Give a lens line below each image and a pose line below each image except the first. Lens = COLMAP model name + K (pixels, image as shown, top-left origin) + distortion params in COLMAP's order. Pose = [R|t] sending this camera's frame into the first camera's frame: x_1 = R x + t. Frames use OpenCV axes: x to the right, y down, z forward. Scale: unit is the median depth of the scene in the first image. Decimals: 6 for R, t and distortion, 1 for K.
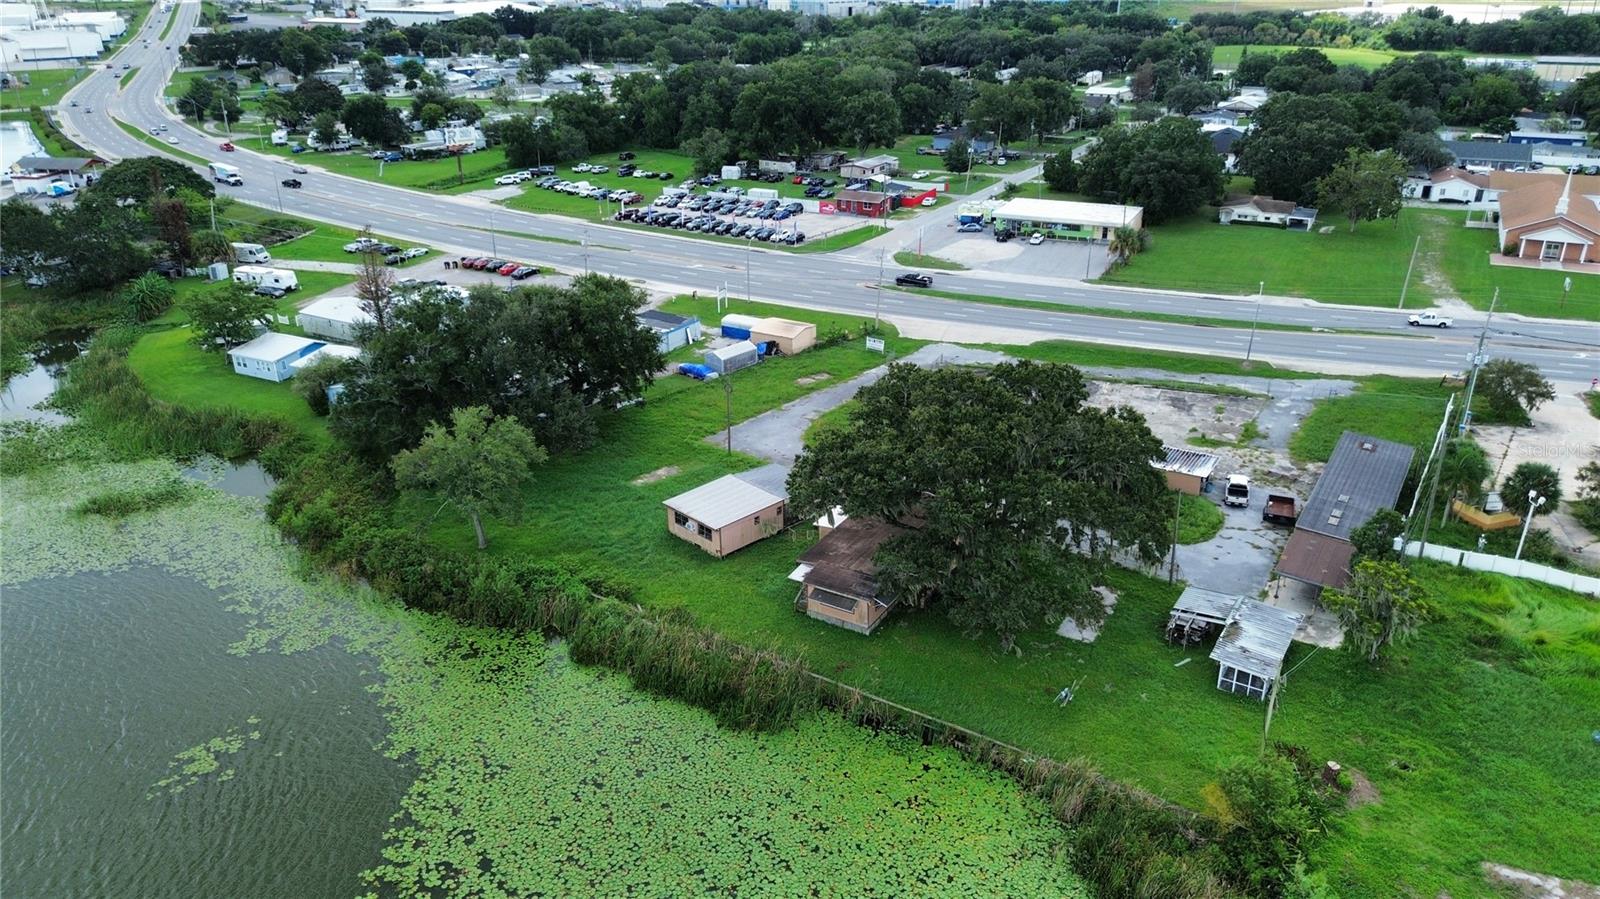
lens RADIAL K [[1137.7, 0, 800.0], [0, 1137.7, 449.5], [0, 0, 1]] dist [0.075092, -0.078876]
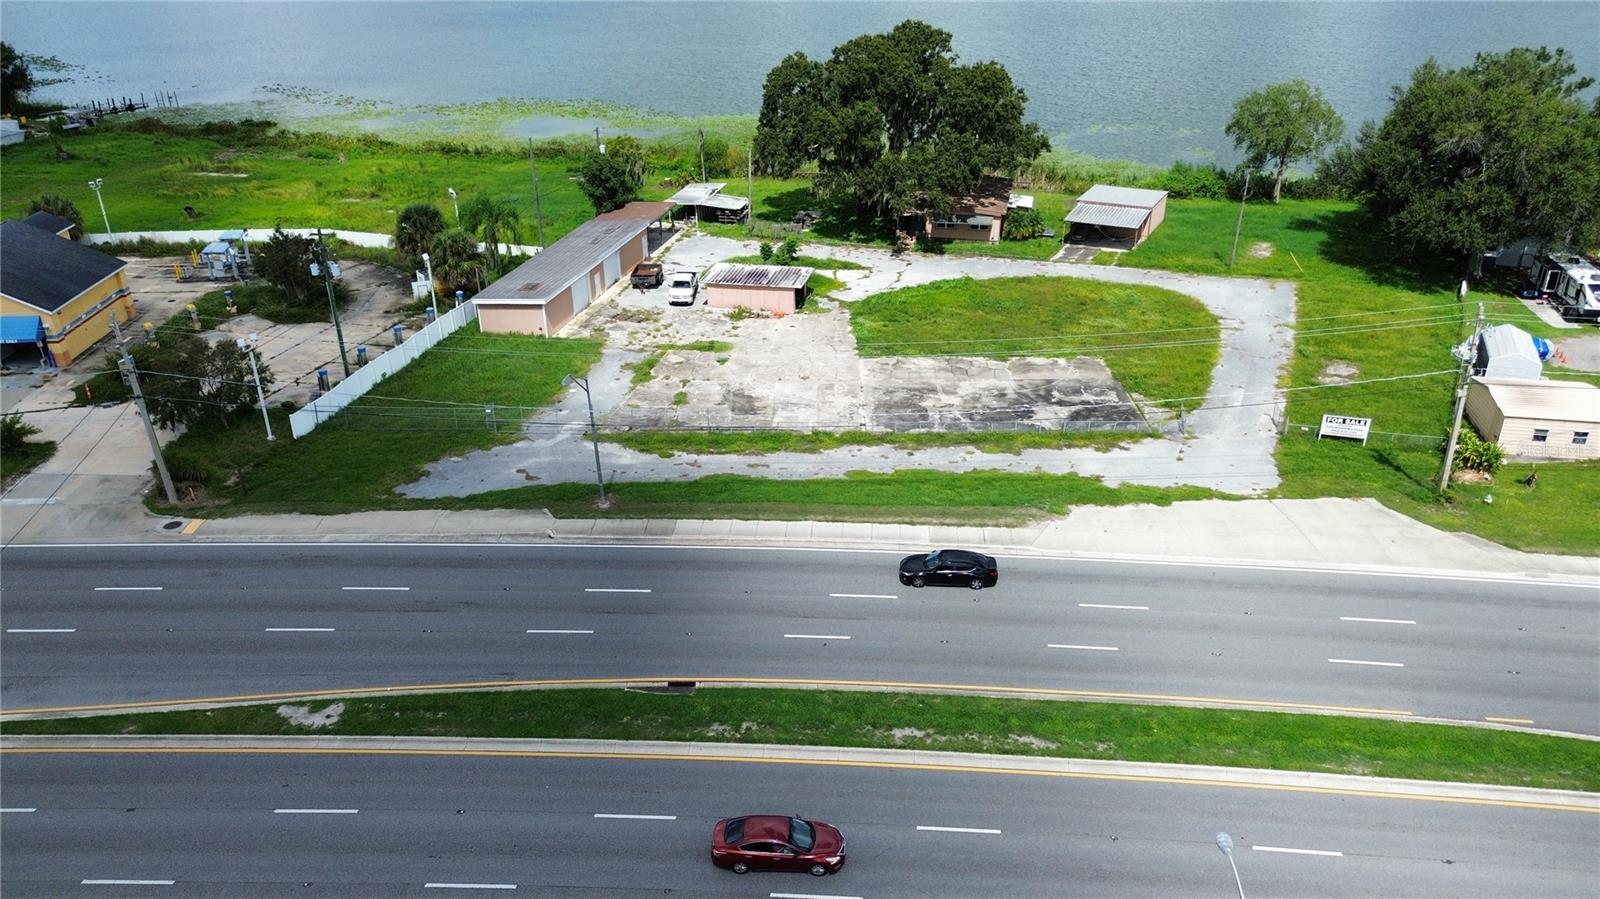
lens RADIAL K [[1137.7, 0, 800.0], [0, 1137.7, 449.5], [0, 0, 1]] dist [0.075092, -0.078876]
pose [[-0.946573, 0.154547, -0.283044, 0.796737], [-0.118884, 0.648644, 0.751750, -0.798164], [0.299775, 0.745236, -0.595616, 2.319168]]
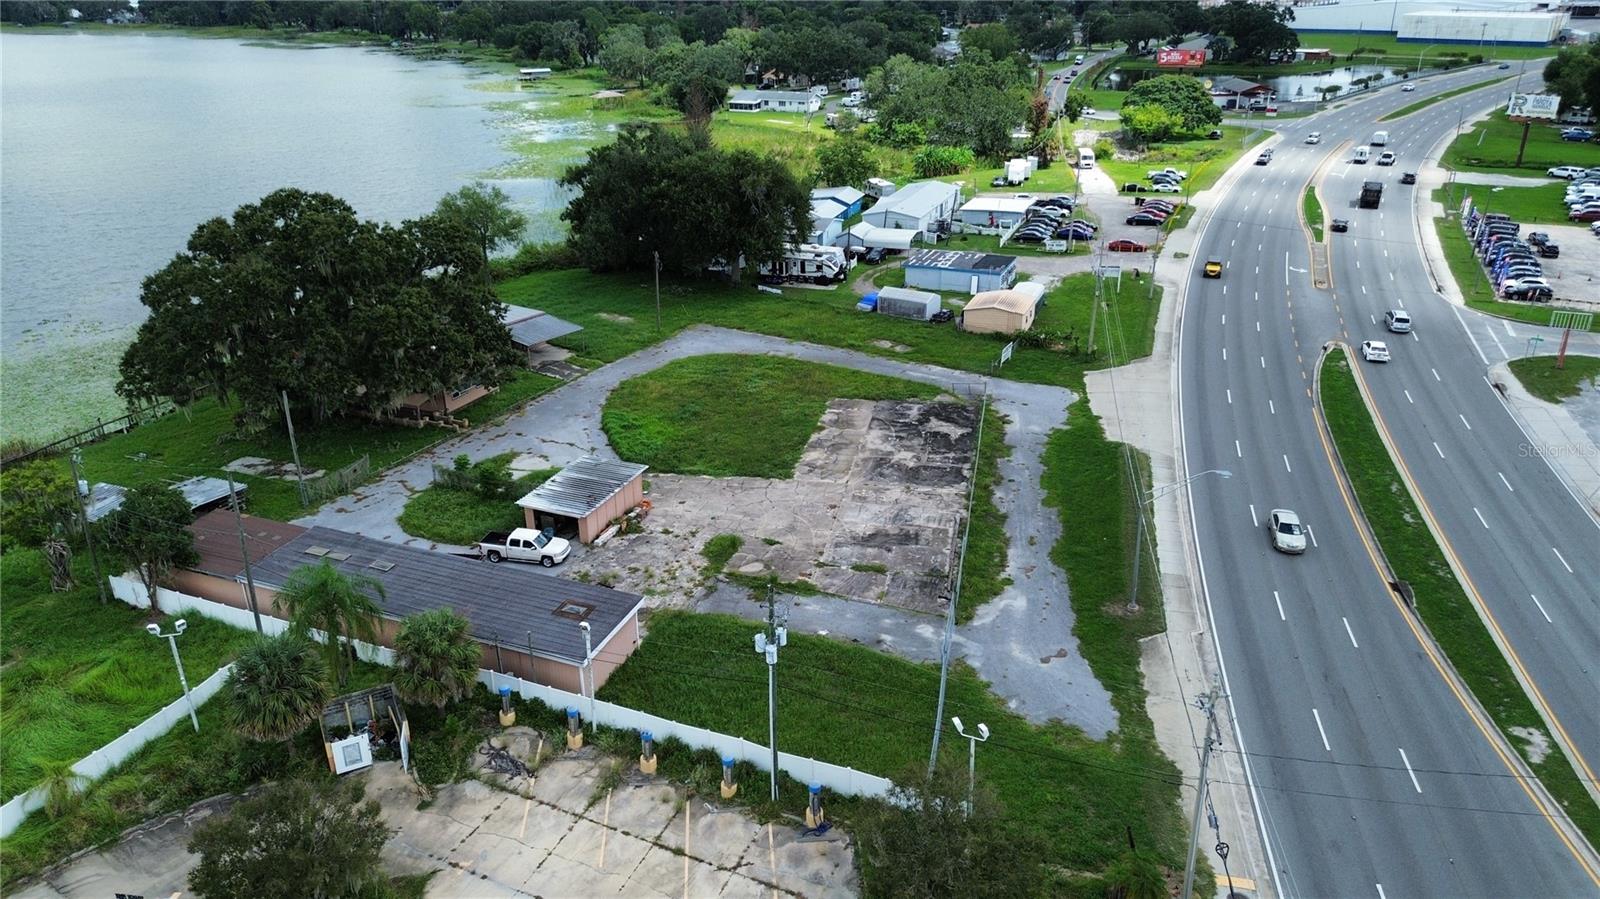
lens RADIAL K [[1137.7, 0, 800.0], [0, 1137.7, 449.5], [0, 0, 1]] dist [0.075092, -0.078876]
pose [[0.150703, 0.391030, -0.907956, 1.405313], [-0.393544, 0.866263, 0.307753, -0.403318], [0.906869, 0.310941, 0.284436, 1.301598]]
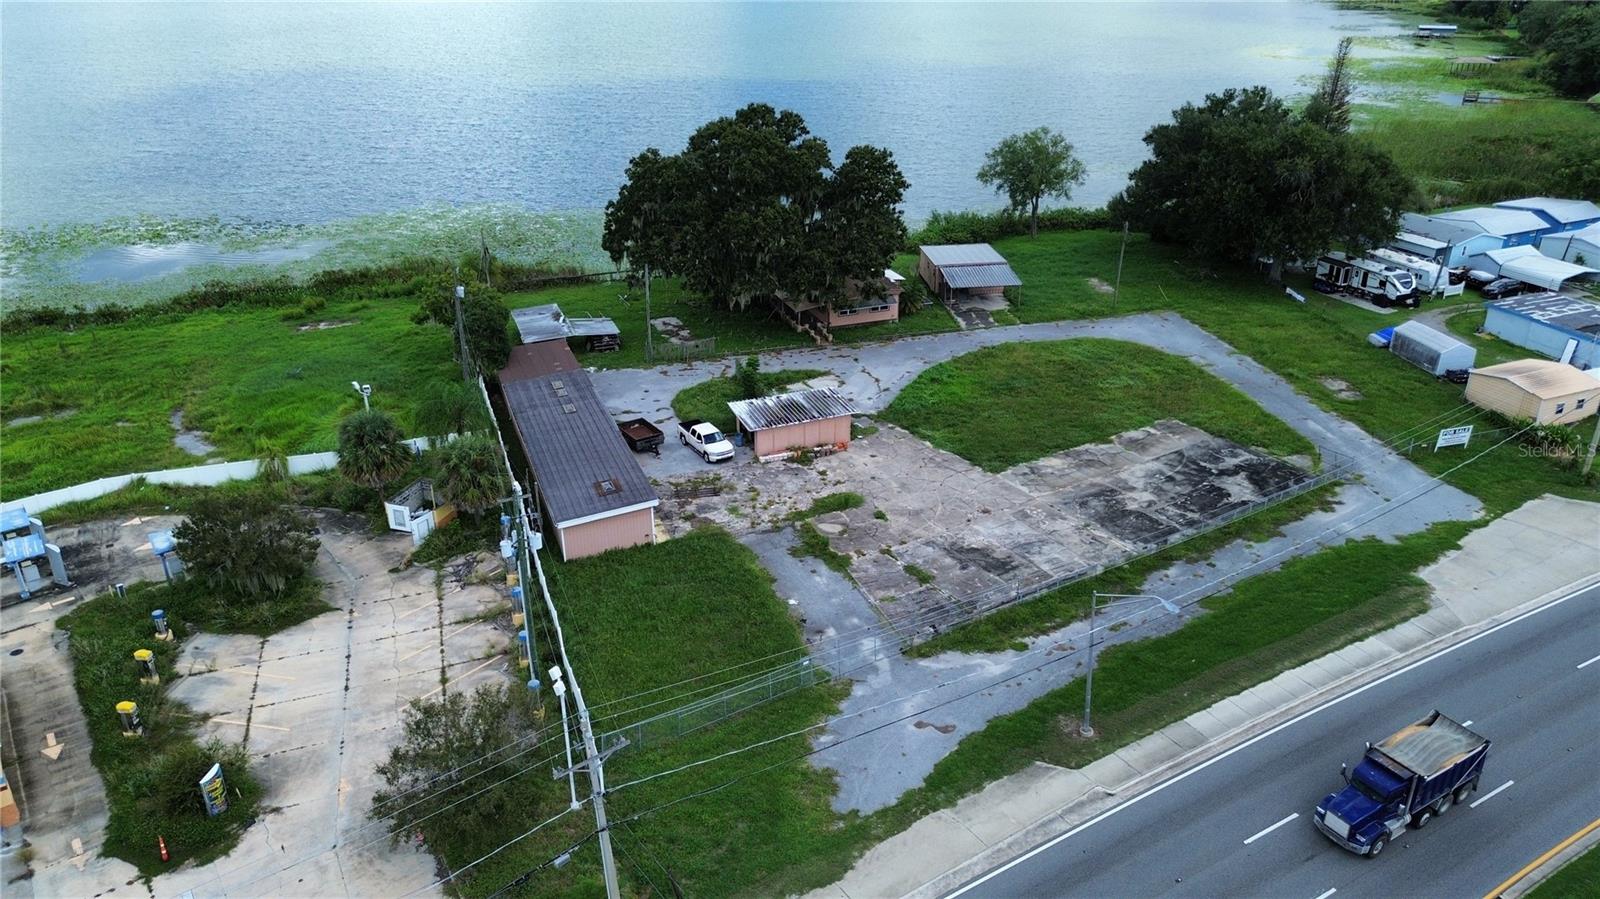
lens RADIAL K [[1137.7, 0, 800.0], [0, 1137.7, 449.5], [0, 0, 1]] dist [0.075092, -0.078876]
pose [[-0.609098, 0.345166, -0.714045, 1.244429], [-0.315370, 0.720674, 0.617390, -0.627935], [0.727695, 0.601240, -0.330106, 1.812941]]
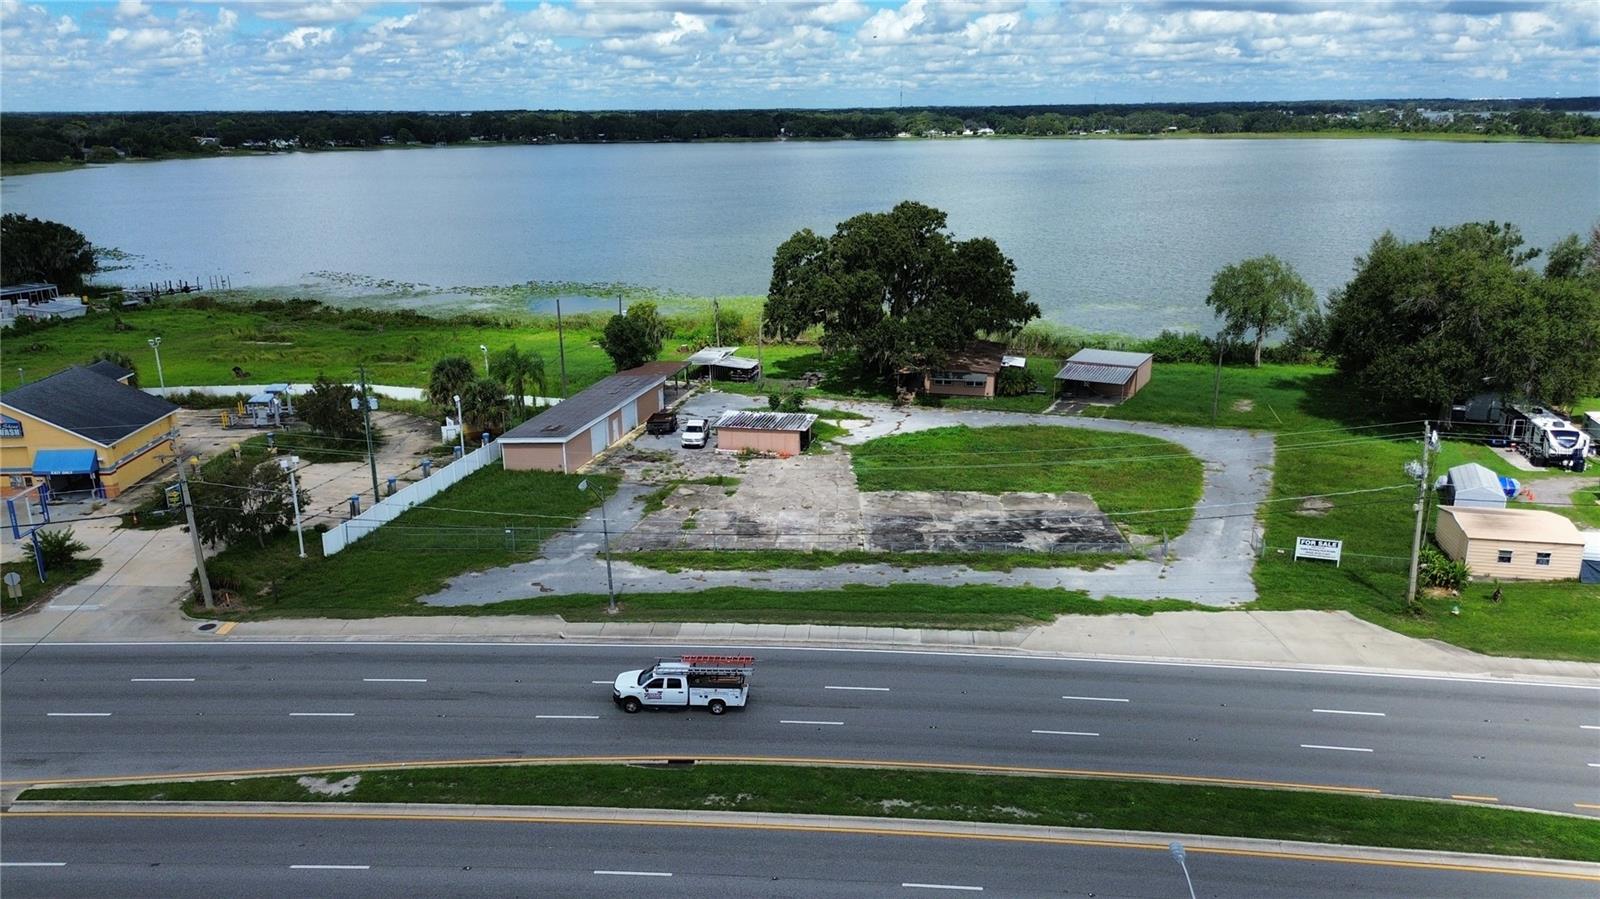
lens RADIAL K [[1137.7, 0, 800.0], [0, 1137.7, 449.5], [0, 0, 1]] dist [0.075092, -0.078876]
pose [[-0.950907, 0.101344, -0.292412, 0.810550], [-0.113299, 0.765265, 0.633666, -0.798060], [0.287991, 0.635688, -0.716214, 2.402245]]
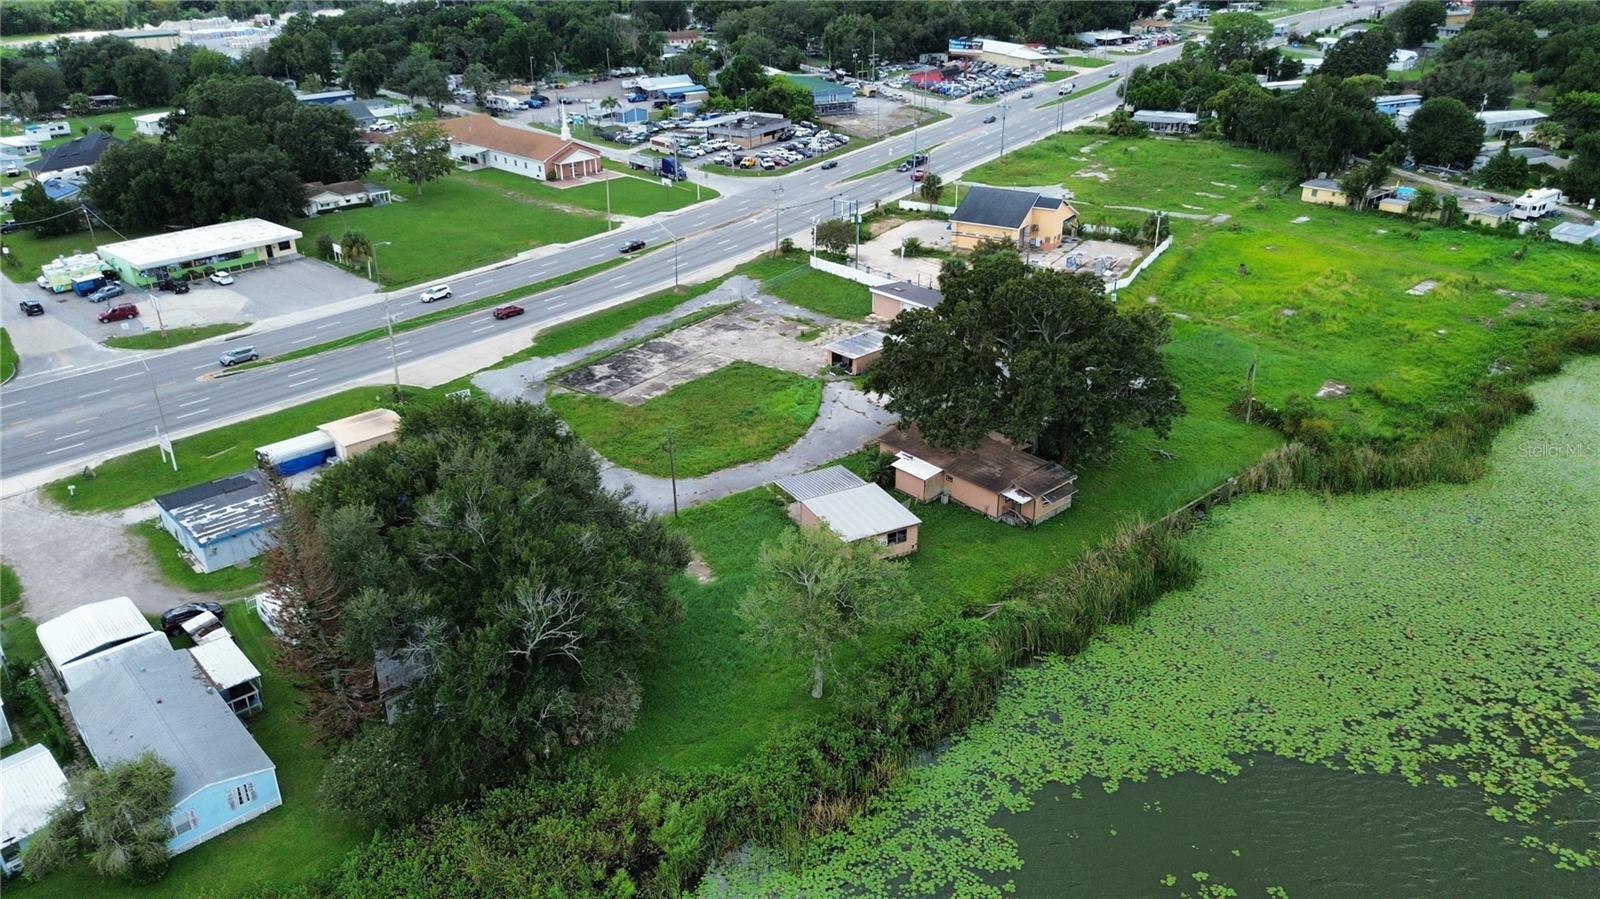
lens RADIAL K [[1137.7, 0, 800.0], [0, 1137.7, 449.5], [0, 0, 1]] dist [0.075092, -0.078876]
pose [[0.290361, -0.406558, 0.866257, -1.156720], [0.392527, 0.876195, 0.279651, -0.372989], [-0.872704, 0.258830, 0.413999, 0.826492]]
